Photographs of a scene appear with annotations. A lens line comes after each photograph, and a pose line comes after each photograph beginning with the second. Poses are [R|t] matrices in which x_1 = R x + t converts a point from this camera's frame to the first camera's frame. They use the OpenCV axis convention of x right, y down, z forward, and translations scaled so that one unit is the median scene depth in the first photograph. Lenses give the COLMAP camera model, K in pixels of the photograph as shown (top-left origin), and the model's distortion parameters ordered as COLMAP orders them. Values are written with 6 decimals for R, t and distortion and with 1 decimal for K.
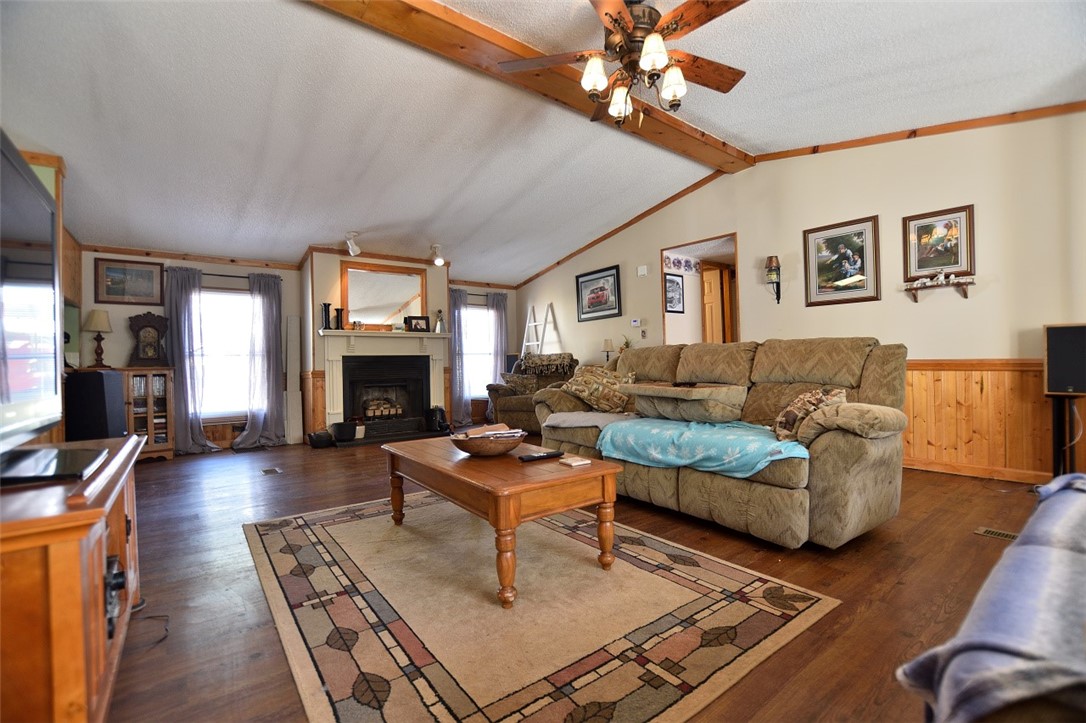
lens RADIAL K [[478.3, 0, 544.9], [0, 478.3, 357.0], [0, 0, 1]] dist [-0.031651, 0.003167]
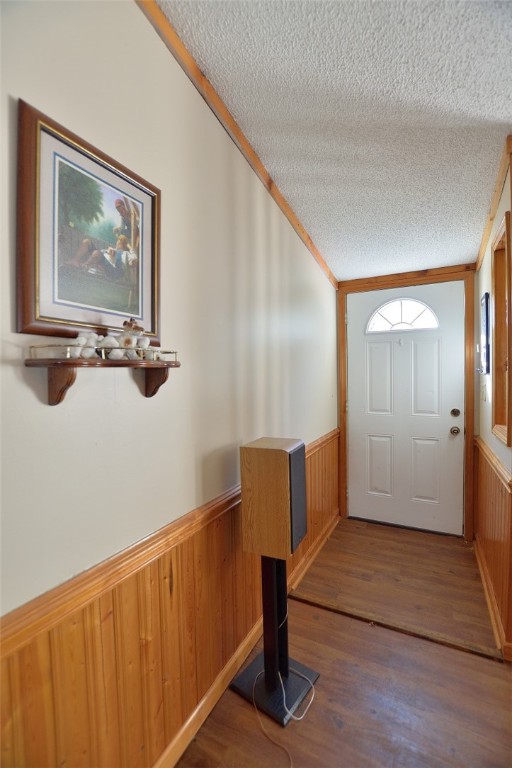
lens RADIAL K [[338.3, 0, 253.3], [0, 338.3, 382.8], [0, 0, 1]] dist [-0.031651, 0.003167]
pose [[-0.390513, 0.000322, 0.920598, 0.358080], [0.014204, 0.999883, 0.005675, -0.086342], [-0.920488, 0.015292, -0.390471, 0.642439]]
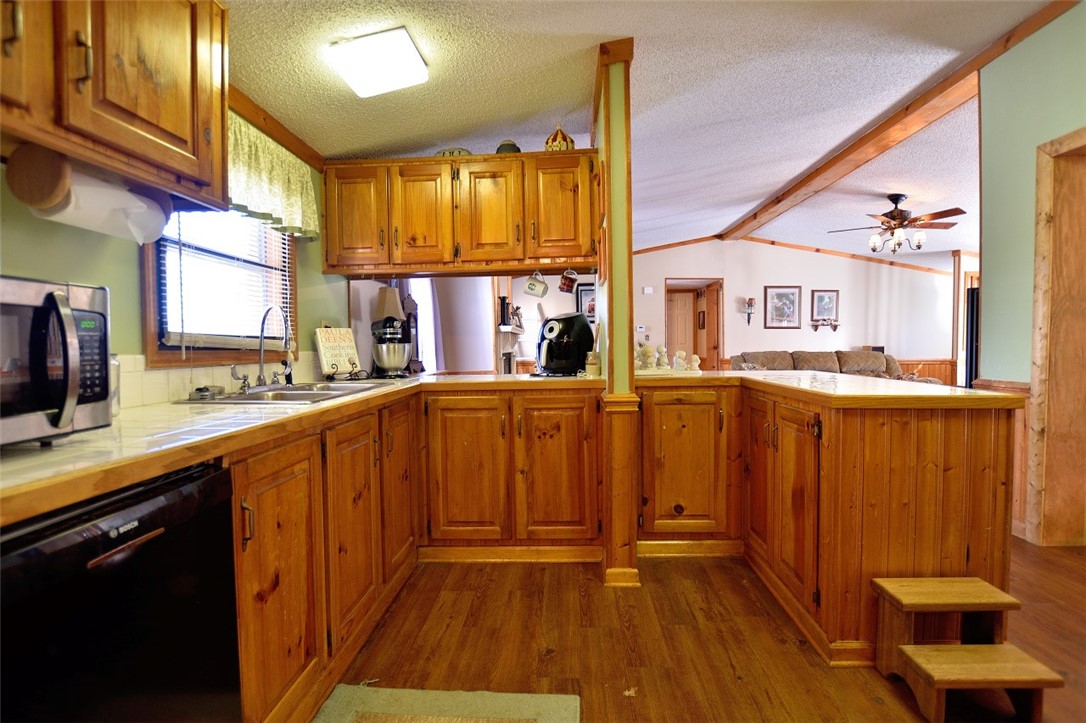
lens RADIAL K [[515.1, 0, 546.6], [0, 515.1, 359.0], [0, 0, 1]] dist [-0.029870, 0.003581]
pose [[0.646024, -0.006612, 0.763288, -1.155018], [-0.015588, 0.999640, 0.021852, -0.016117], [-0.763158, -0.026015, 0.645688, 0.292428]]
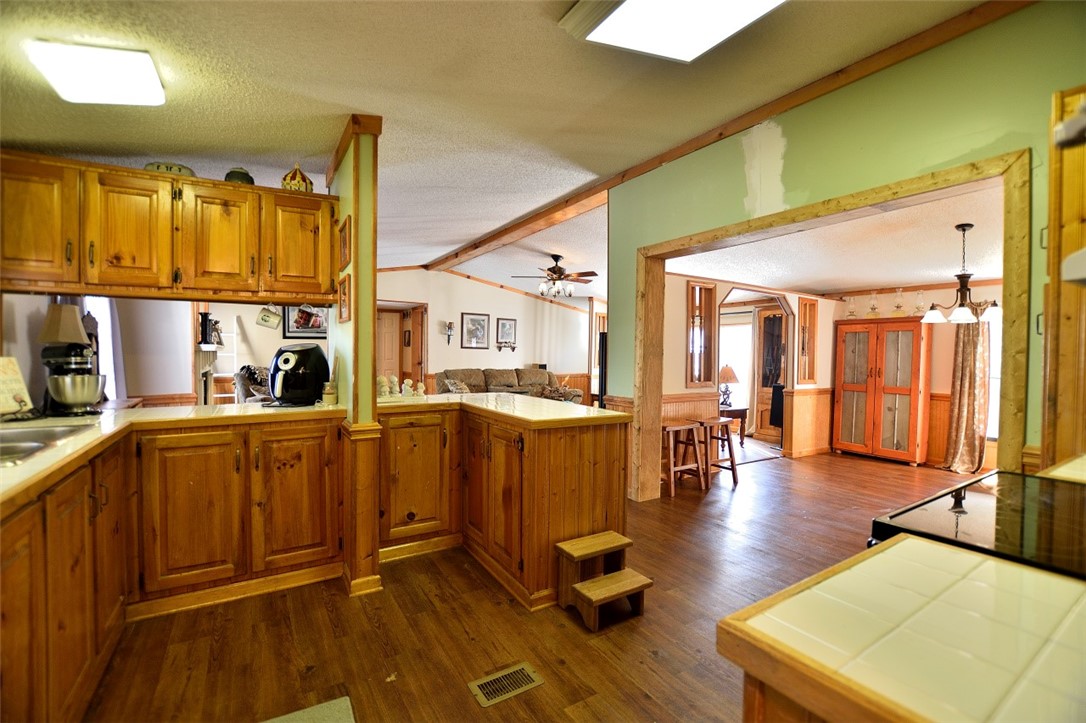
lens RADIAL K [[478.3, 0, 546.5], [0, 478.3, 358.3], [0, 0, 1]] dist [-0.031651, 0.003167]
pose [[0.106582, 0.012560, 0.994225, -1.217489], [-0.027185, 0.999583, -0.009714, -0.040085], [-0.993932, -0.025992, 0.106879, 0.303652]]
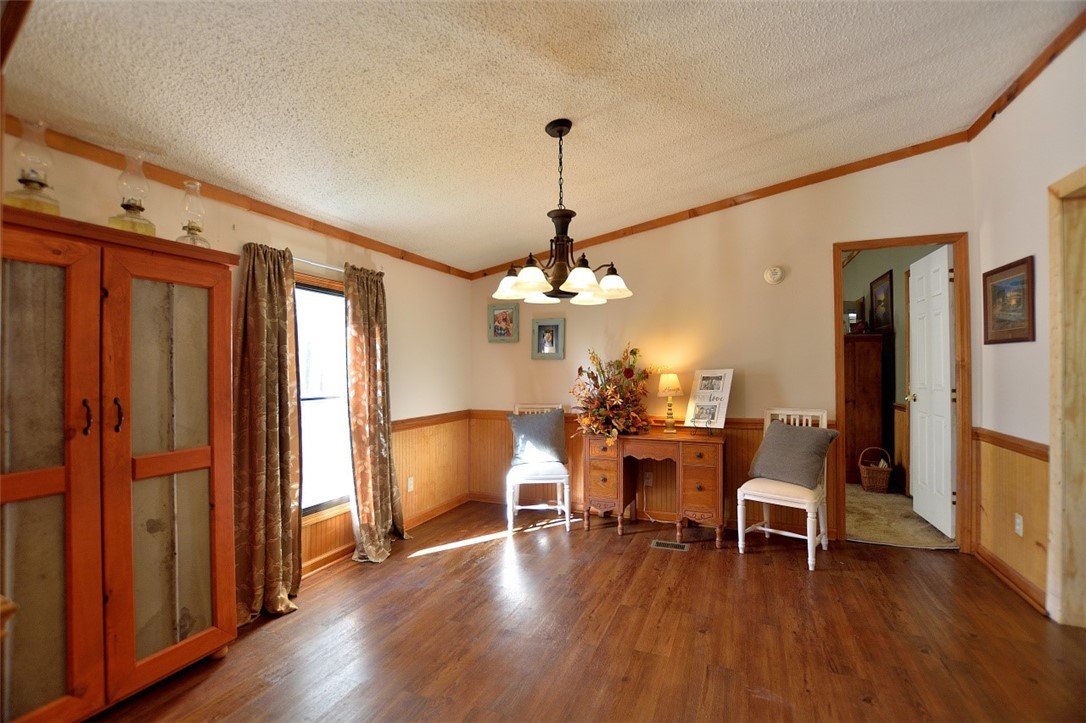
lens RADIAL K [[478.3, 0, 540.6], [0, 478.3, 360.4], [0, 0, 1]] dist [-0.031651, 0.003167]
pose [[-0.871702, 0.010048, -0.489933, -0.165404], [0.018892, 0.999736, -0.013109, -0.064936], [0.489672, -0.020683, -0.871661, 0.072795]]
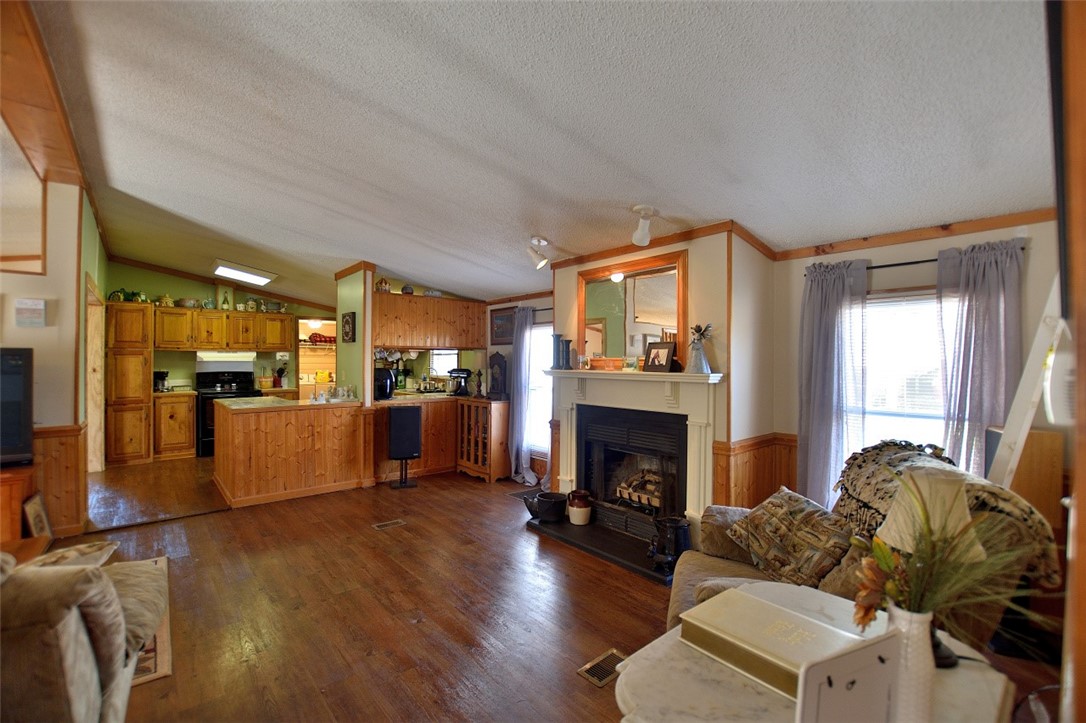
lens RADIAL K [[478.3, 0, 545.2], [0, 478.3, 358.4], [0, 0, 1]] dist [-0.031651, 0.003167]
pose [[0.045059, 0.017525, -0.998831, 0.310583], [0.014307, 0.999732, 0.018186, -0.087920], [0.998882, -0.015110, 0.044796, 0.940268]]
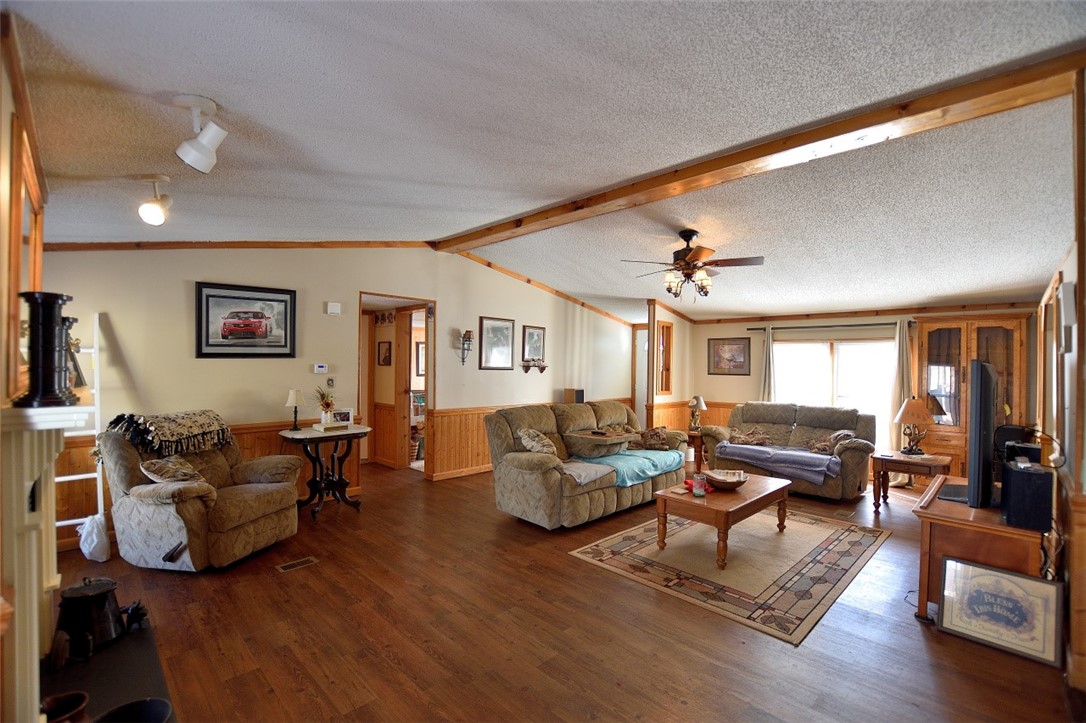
lens RADIAL K [[478.3, 0, 546.0], [0, 478.3, 360.5], [0, 0, 1]] dist [-0.031651, 0.003167]
pose [[-0.126130, 0.023812, 0.991728, -0.718235], [-0.022439, 0.999388, -0.026849, -0.077812], [-0.991760, -0.025640, -0.125518, 0.772319]]
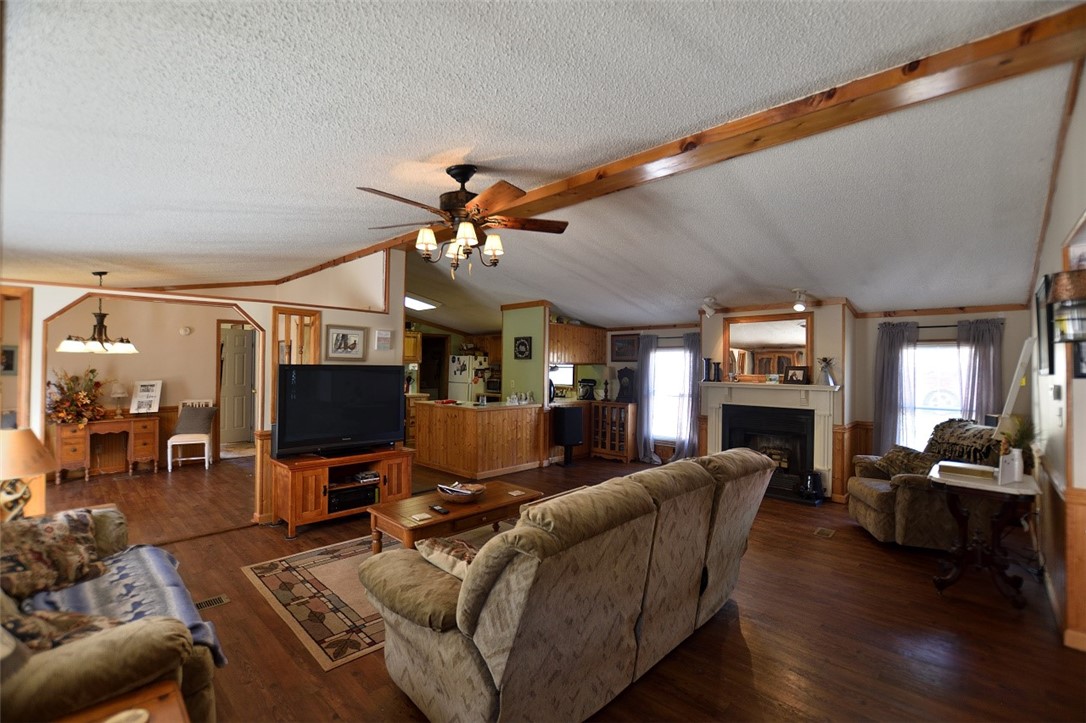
lens RADIAL K [[478.3, 0, 546.6], [0, 478.3, 358.9], [0, 0, 1]] dist [-0.031651, 0.003167]
pose [[0.148704, 0.005379, -0.988867, 0.628284], [0.001135, 0.999984, 0.005610, -0.117620], [0.988881, -0.001956, 0.148695, 0.436160]]
